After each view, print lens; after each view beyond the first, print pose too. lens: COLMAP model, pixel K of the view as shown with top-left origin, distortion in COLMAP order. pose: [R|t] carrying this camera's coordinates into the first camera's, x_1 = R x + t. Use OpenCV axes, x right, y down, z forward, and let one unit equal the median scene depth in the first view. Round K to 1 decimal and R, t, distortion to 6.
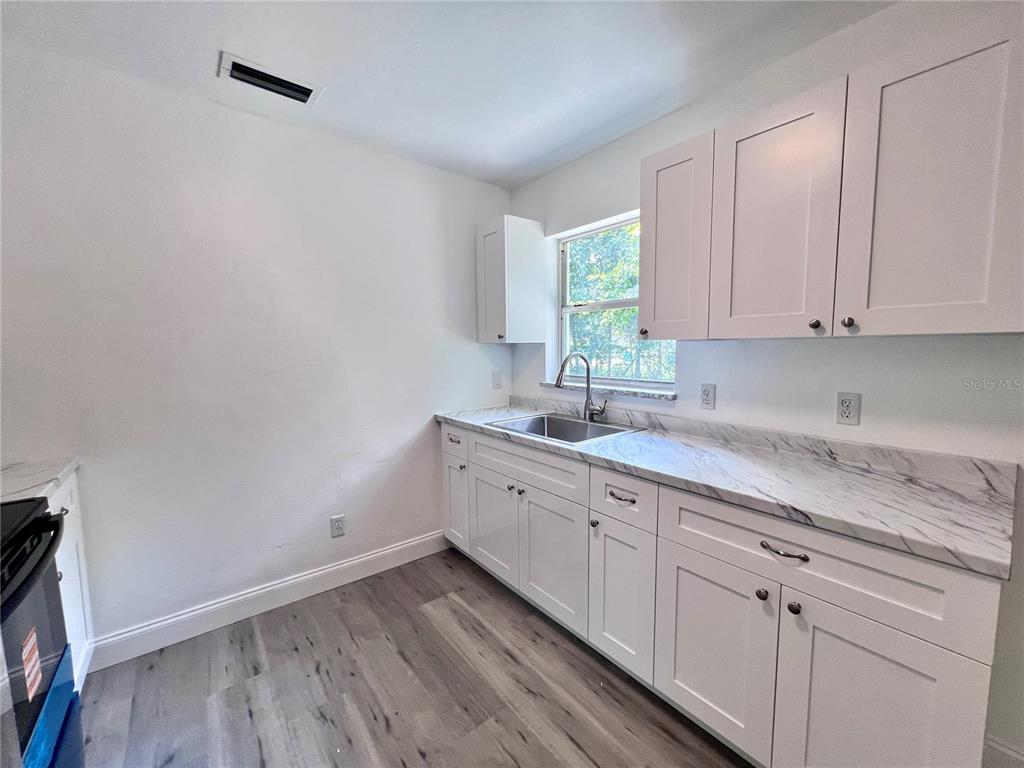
lens RADIAL K [[408.9, 0, 512.8], [0, 408.9, 384.8], [0, 0, 1]] dist [0.000482, 0.000274]
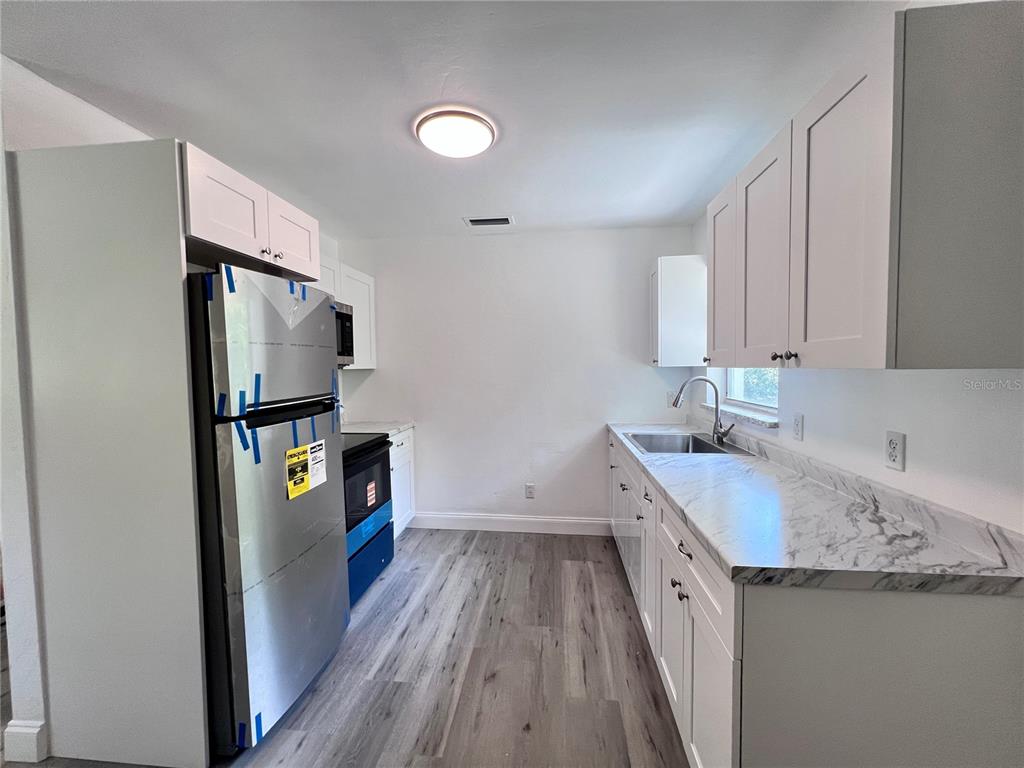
lens RADIAL K [[408.9, 0, 512.5], [0, 408.9, 385.4], [0, 0, 1]] dist [0.000482, 0.000274]
pose [[0.710590, 0.034958, -0.702737, 0.709839], [-0.060657, 0.998090, -0.011684, -0.015966], [0.700987, 0.050929, 0.711354, -0.142055]]
